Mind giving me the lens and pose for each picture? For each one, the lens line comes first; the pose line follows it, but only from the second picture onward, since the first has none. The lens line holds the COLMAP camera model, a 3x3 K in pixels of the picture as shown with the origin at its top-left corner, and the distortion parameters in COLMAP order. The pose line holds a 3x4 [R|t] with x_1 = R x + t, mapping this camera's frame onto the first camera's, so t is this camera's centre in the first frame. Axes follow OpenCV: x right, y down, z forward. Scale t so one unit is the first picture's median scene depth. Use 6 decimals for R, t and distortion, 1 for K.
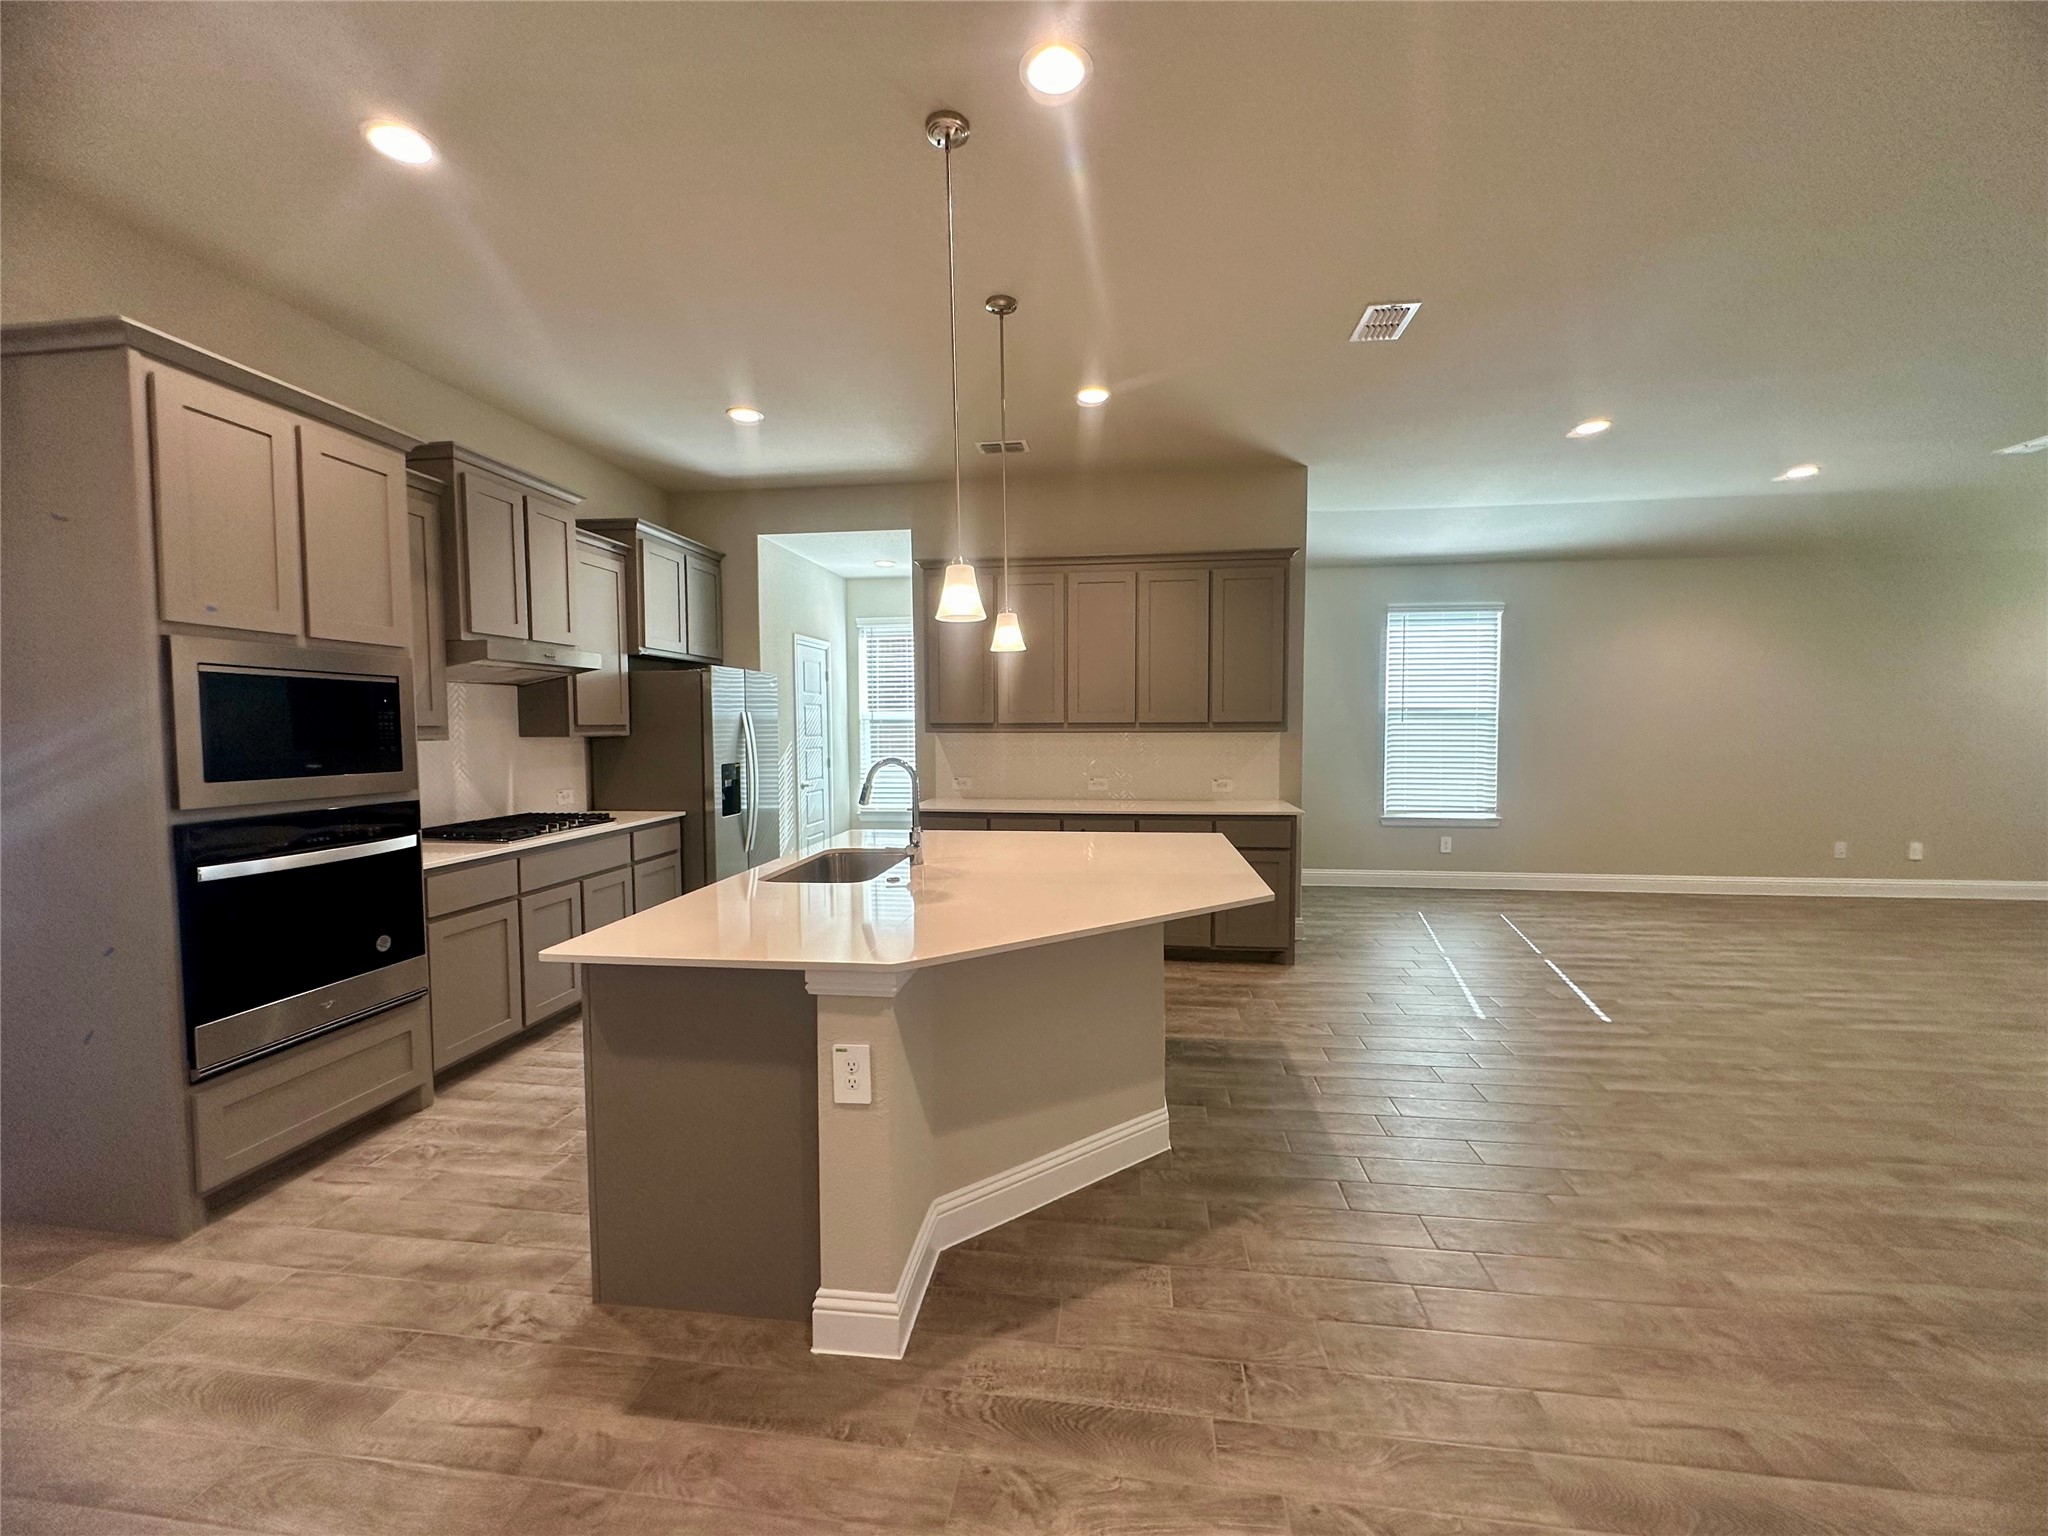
lens RADIAL K [[816.1, 0, 1022.0], [0, 816.1, 766.3], [0, 0, 1]] dist [-0.002895, -0.000002]
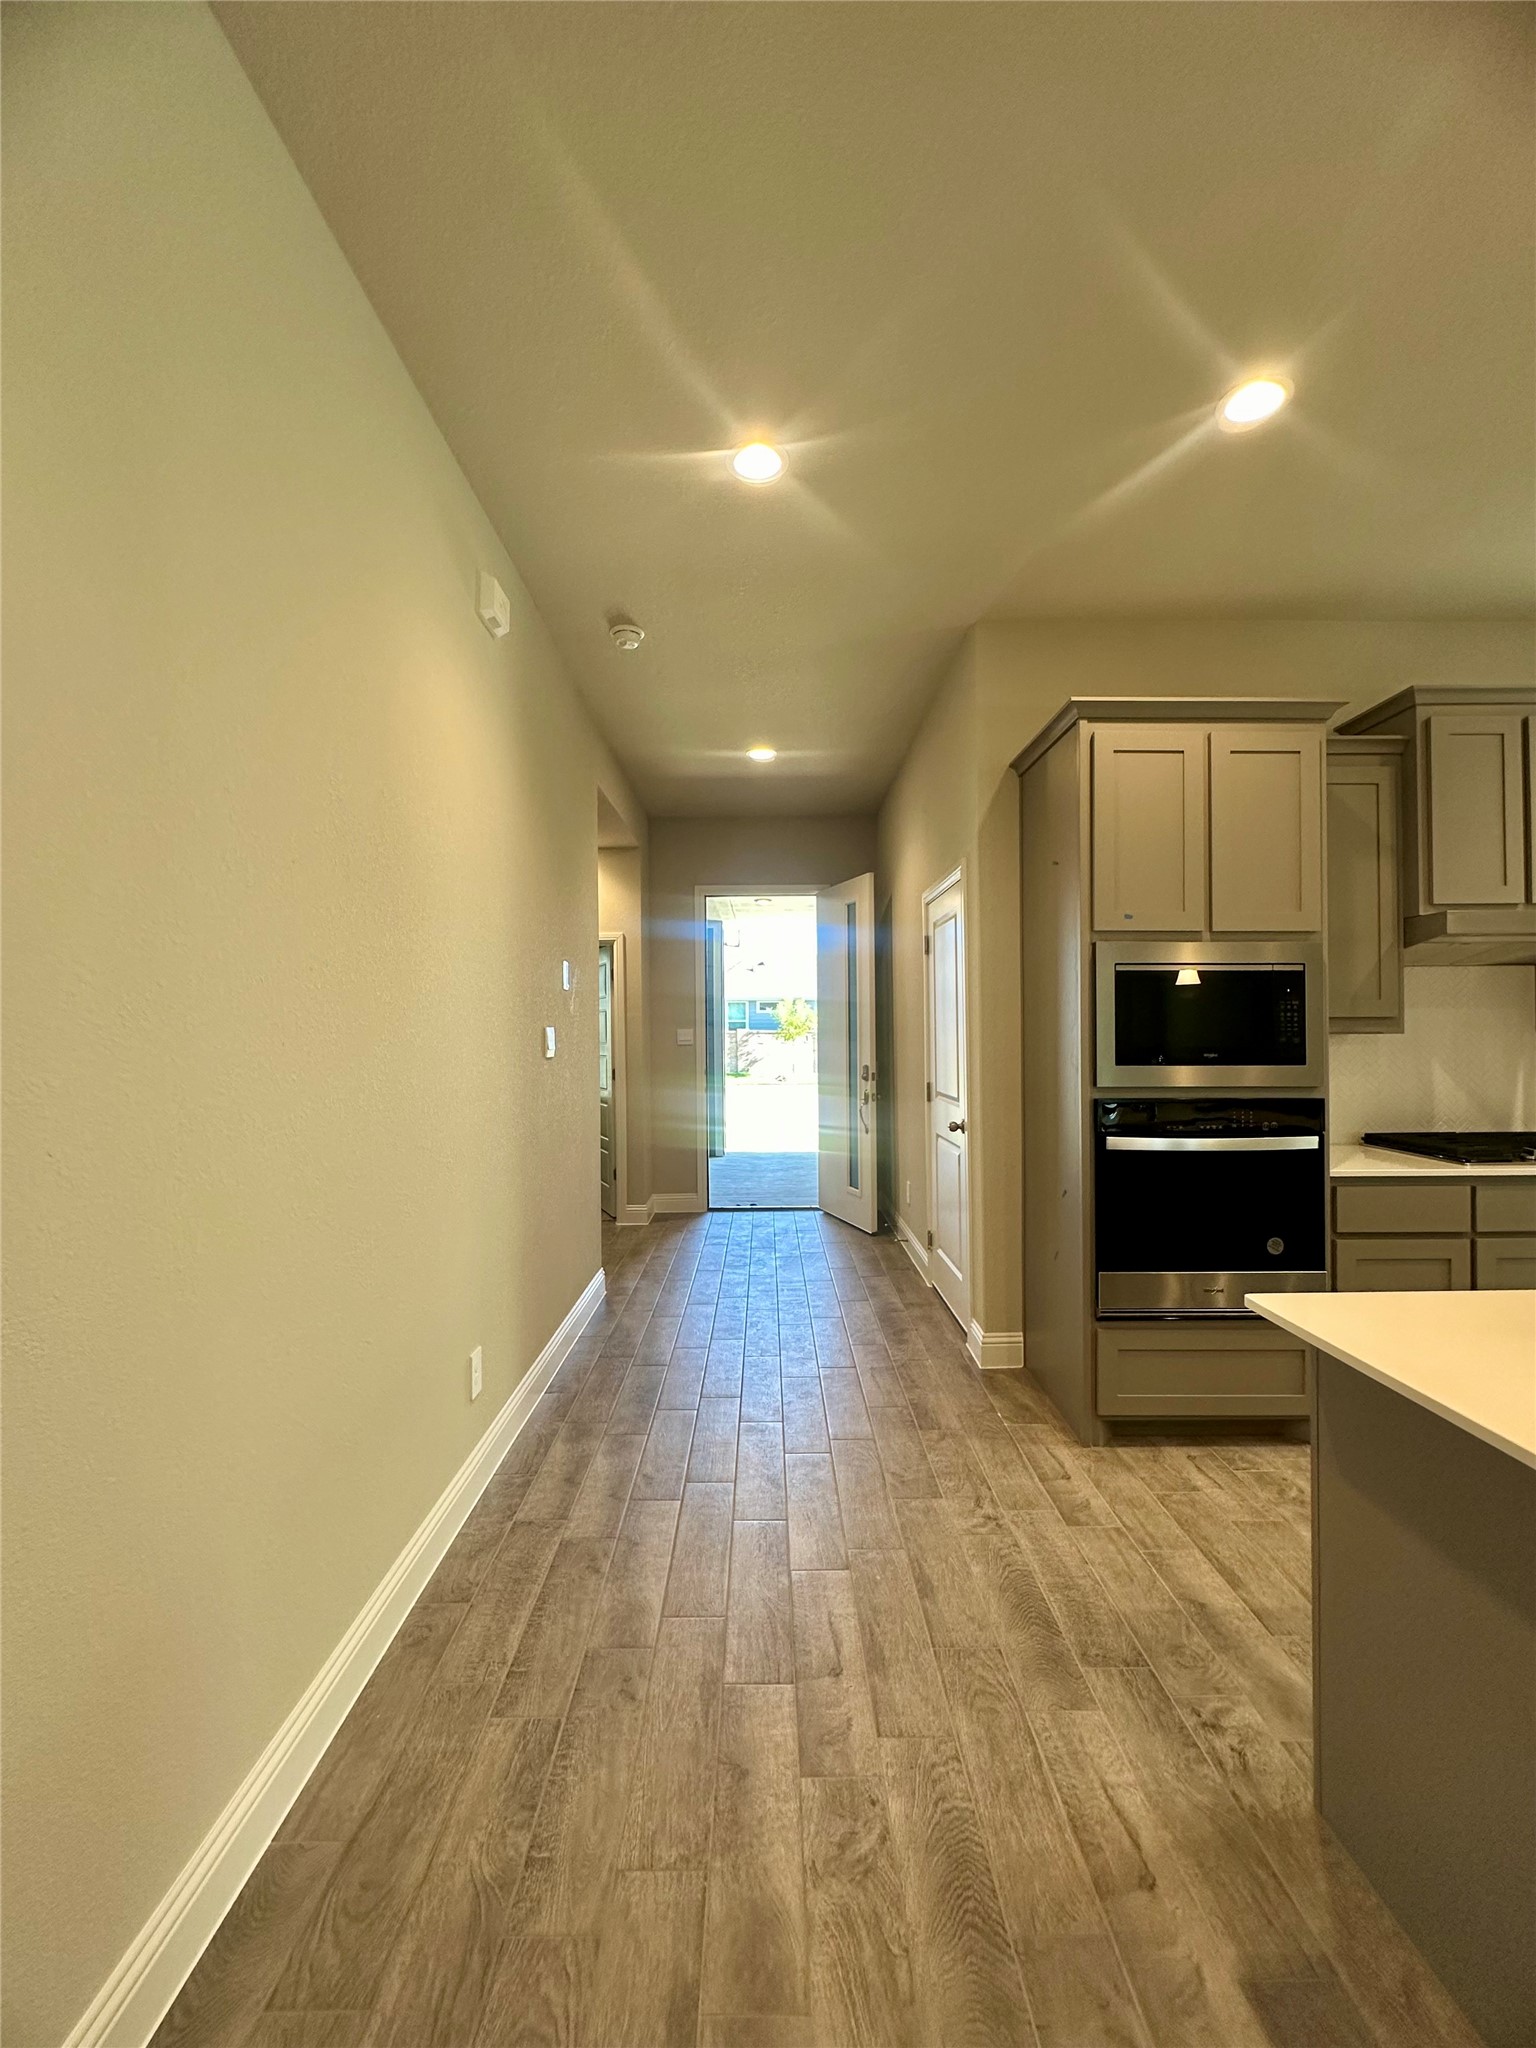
lens RADIAL K [[845.3, 0, 771.0], [0, 845.3, 1021.5], [0, 0, 1]] dist [-0.002547, -0.000119]
pose [[0.141141, -0.004160, -0.989981, 0.110996], [-0.045838, 0.998891, -0.010733, -0.006076], [0.988928, 0.046893, 0.140794, 0.284373]]
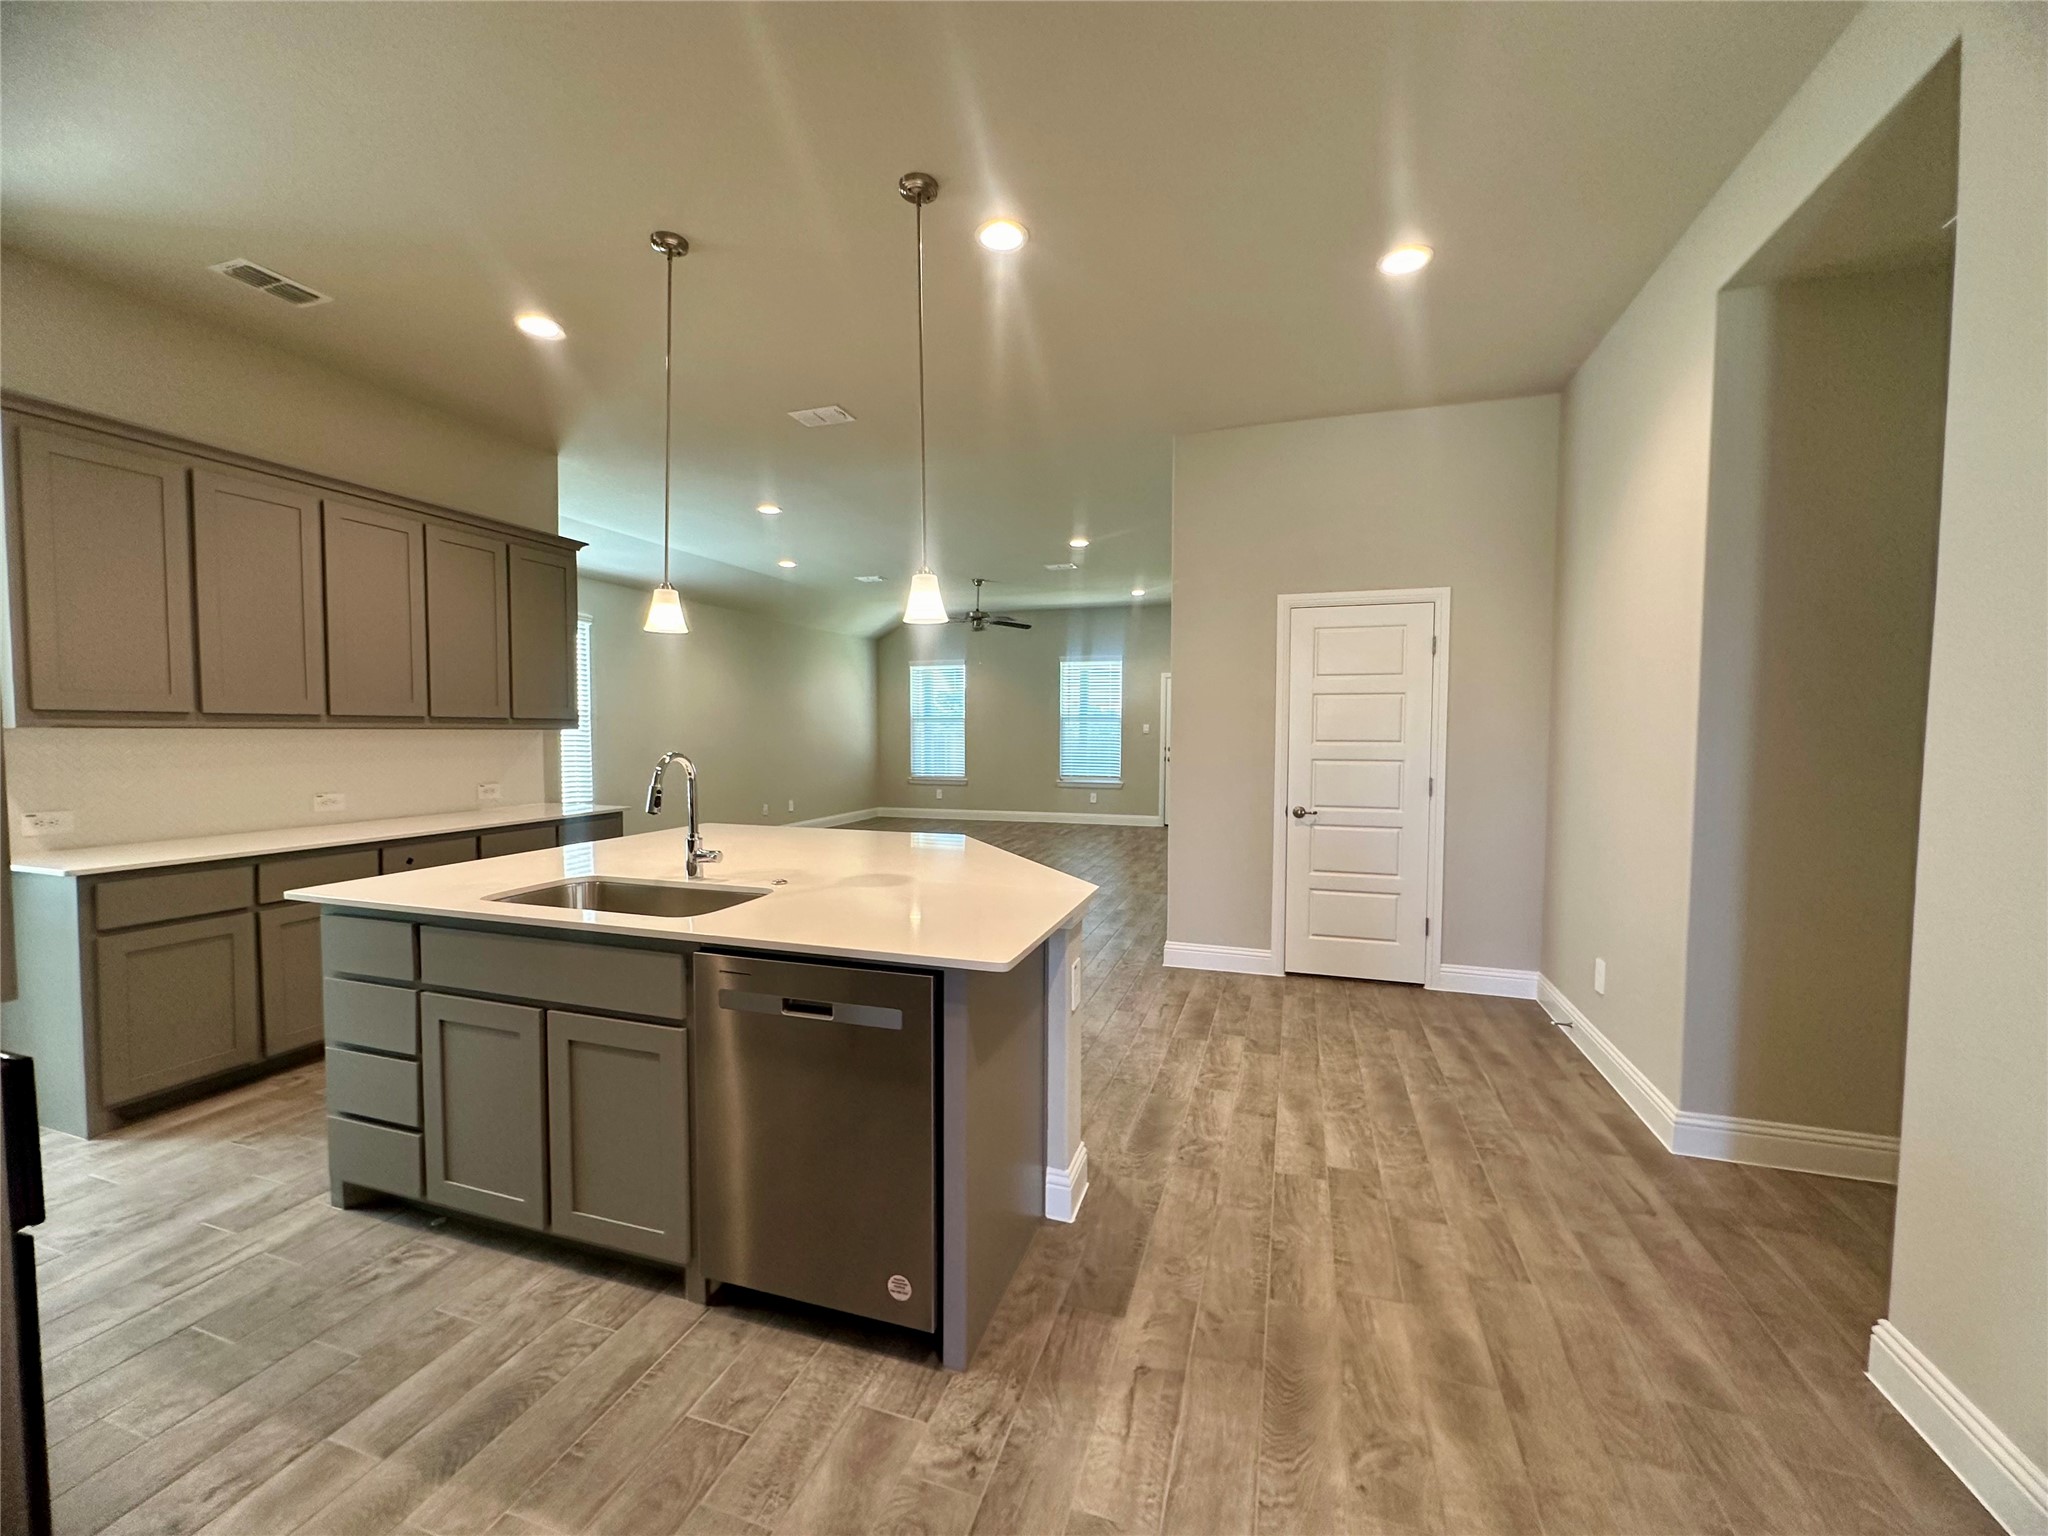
lens RADIAL K [[820.6, 0, 1024.0], [0, 820.6, 768.0], [0, 0, 1]] dist [-0.001906, 0.001122]
pose [[0.184390, -0.039973, 0.982040, -0.997185], [0.046277, 0.998418, 0.031950, -0.006005], [-0.981763, 0.039555, 0.185948, 0.556148]]
